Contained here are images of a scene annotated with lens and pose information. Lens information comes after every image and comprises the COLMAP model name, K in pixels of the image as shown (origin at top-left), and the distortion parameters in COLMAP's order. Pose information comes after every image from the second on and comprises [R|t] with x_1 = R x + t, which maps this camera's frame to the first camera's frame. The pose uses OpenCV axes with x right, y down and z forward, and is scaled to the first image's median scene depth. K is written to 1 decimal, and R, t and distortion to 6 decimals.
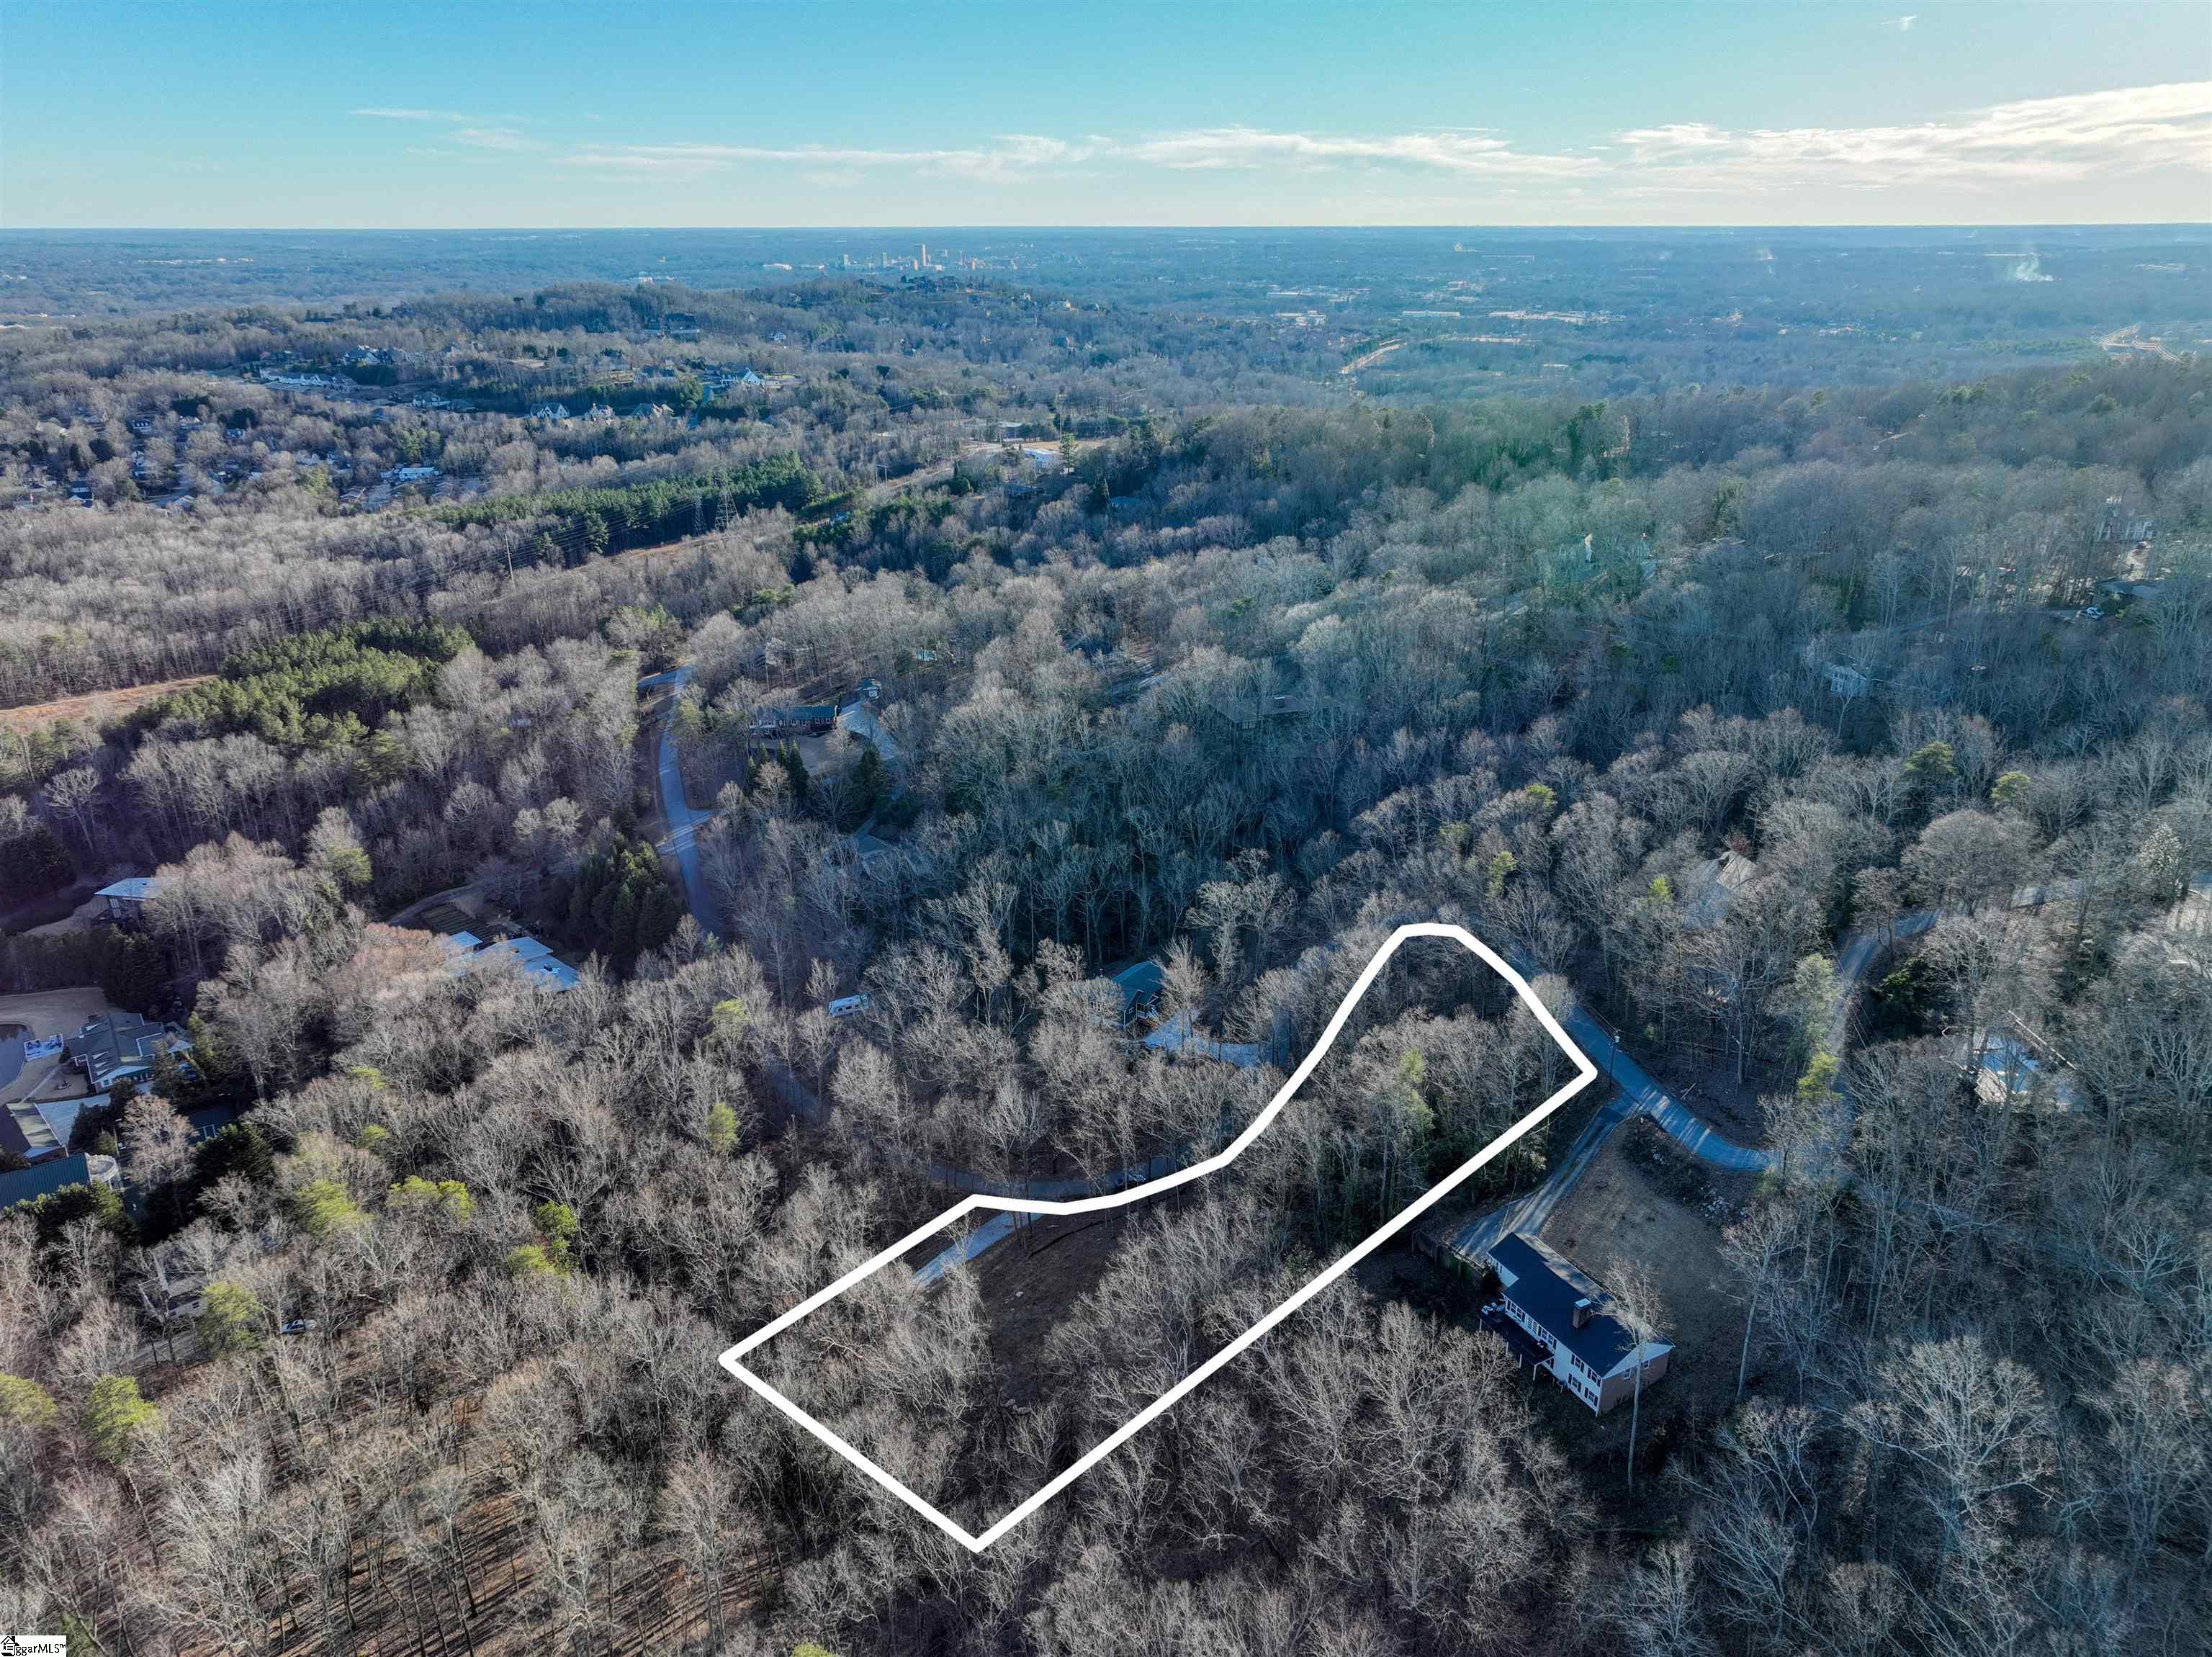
lens RADIAL K [[1550.2, 0, 1105.5], [0, 1550.2, 827.0], [0, 0, 1]] dist [-0.003101, 0.014769]
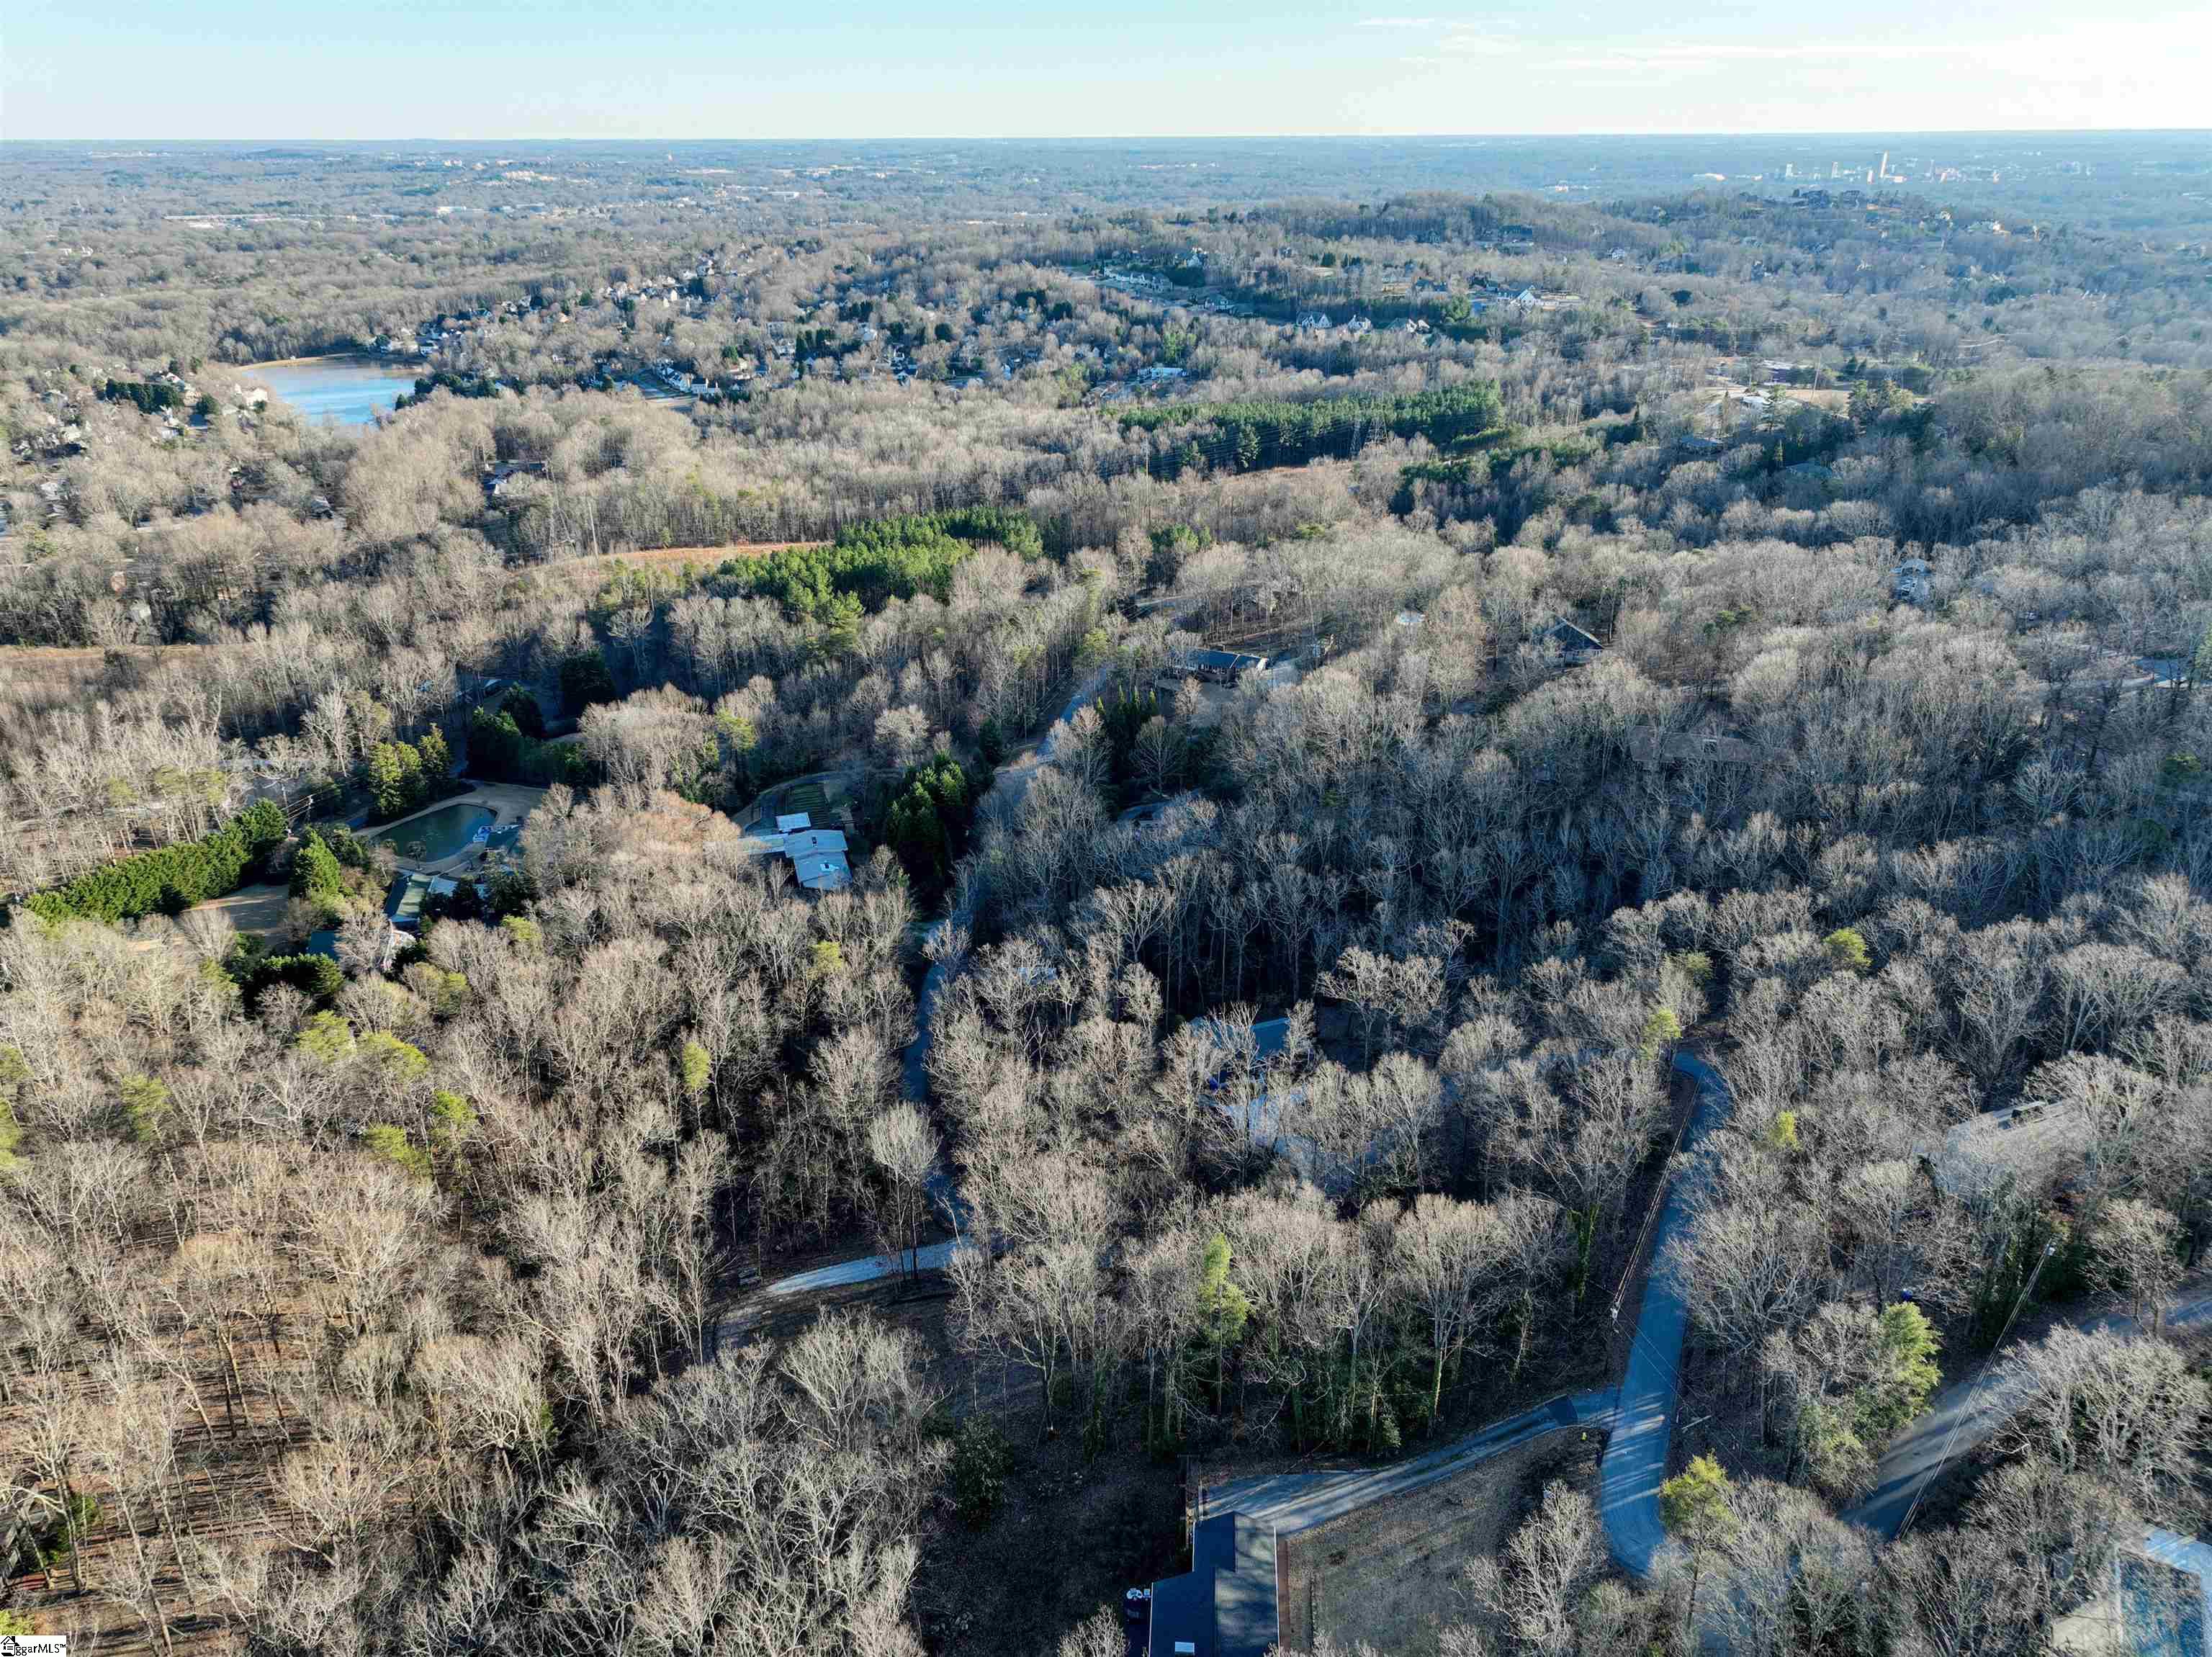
lens RADIAL K [[1550.2, 0, 1107.1], [0, 1550.2, 830.6], [0, 0, 1]] dist [-0.003101, 0.014769]
pose [[0.849419, 0.216549, -0.481243, 0.084608], [-0.190645, 0.976262, 0.102798, -0.021369], [0.492080, 0.004428, 0.870539, 0.054034]]
